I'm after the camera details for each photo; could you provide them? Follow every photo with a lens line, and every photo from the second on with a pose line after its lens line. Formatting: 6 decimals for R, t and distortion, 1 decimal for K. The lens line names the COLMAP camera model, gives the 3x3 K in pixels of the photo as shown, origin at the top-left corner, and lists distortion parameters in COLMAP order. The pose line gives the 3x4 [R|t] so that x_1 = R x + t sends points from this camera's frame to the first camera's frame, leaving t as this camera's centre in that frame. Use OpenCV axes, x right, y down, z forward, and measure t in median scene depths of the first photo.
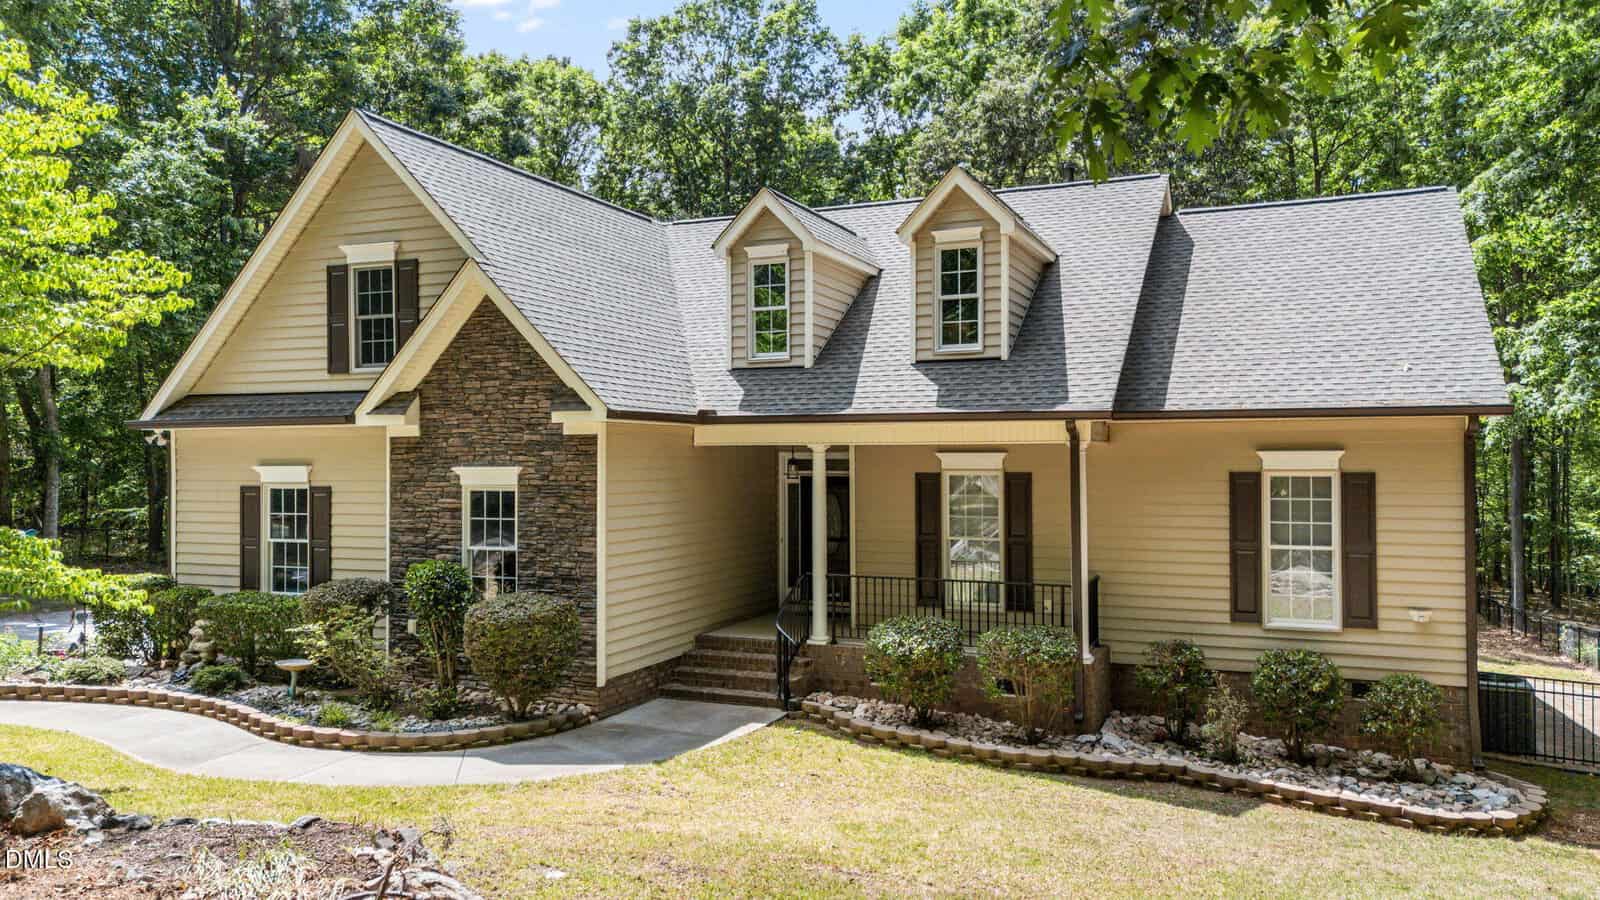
lens RADIAL K [[1190.2, 0, 803.2], [0, 1190.2, 447.4], [0, 0, 1]] dist [-0.003770, -0.000210]
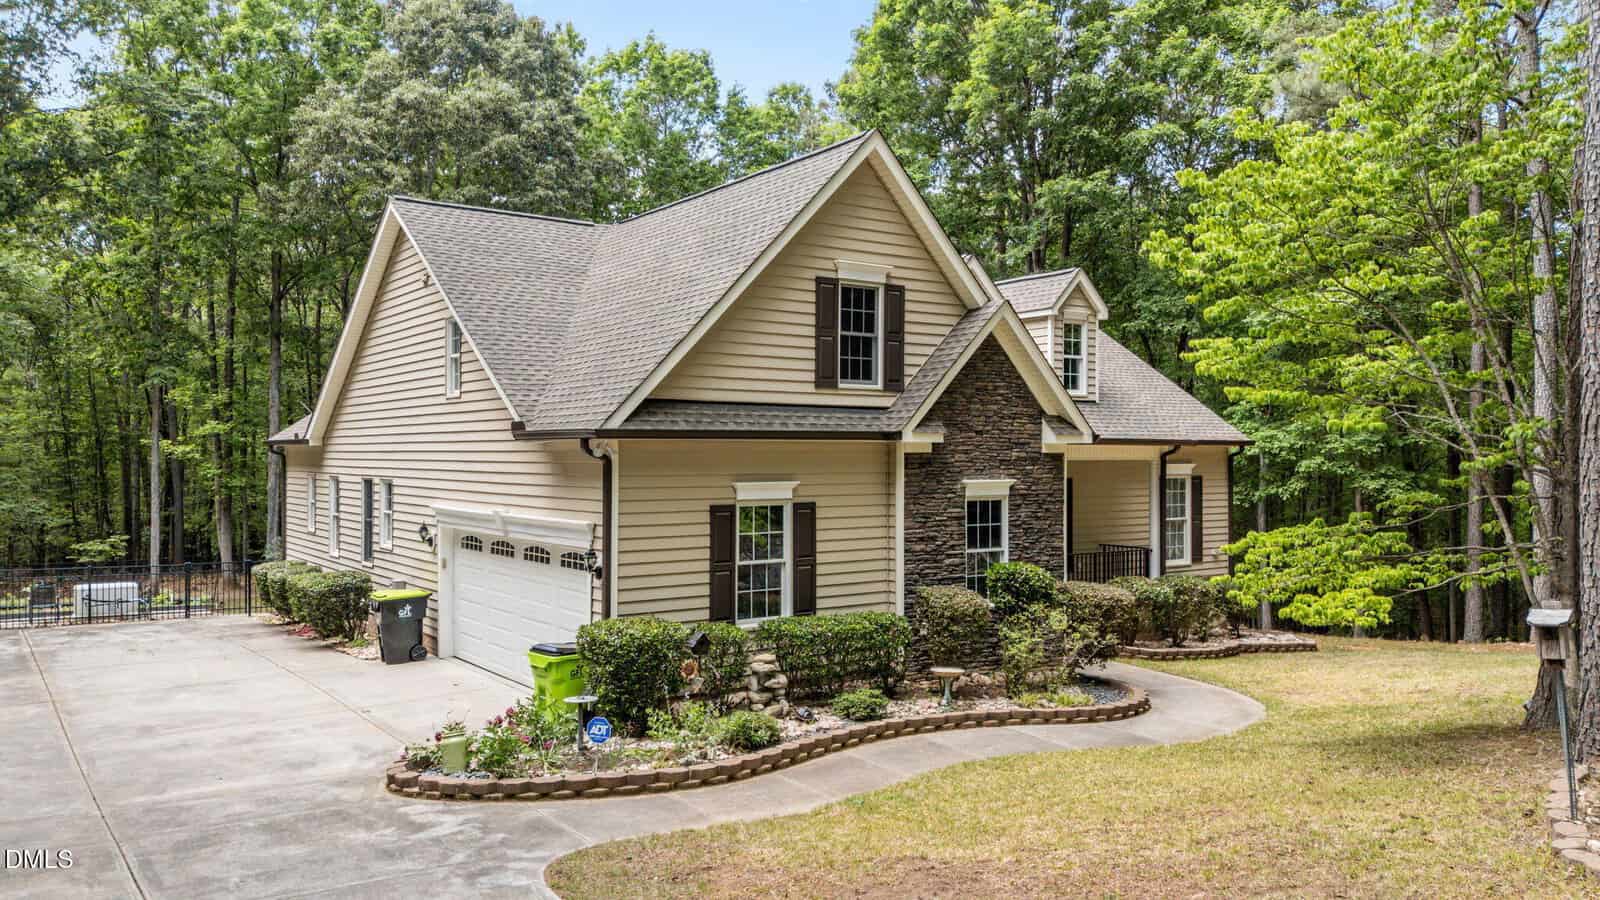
lens RADIAL K [[1190.2, 0, 803.3], [0, 1190.2, 452.7], [0, 0, 1]] dist [-0.003770, -0.000210]
pose [[0.538632, 0.003939, 0.842532, -1.310348], [-0.004438, 0.999988, -0.001837, -0.006495], [-0.842529, -0.002750, 0.538643, 0.515059]]
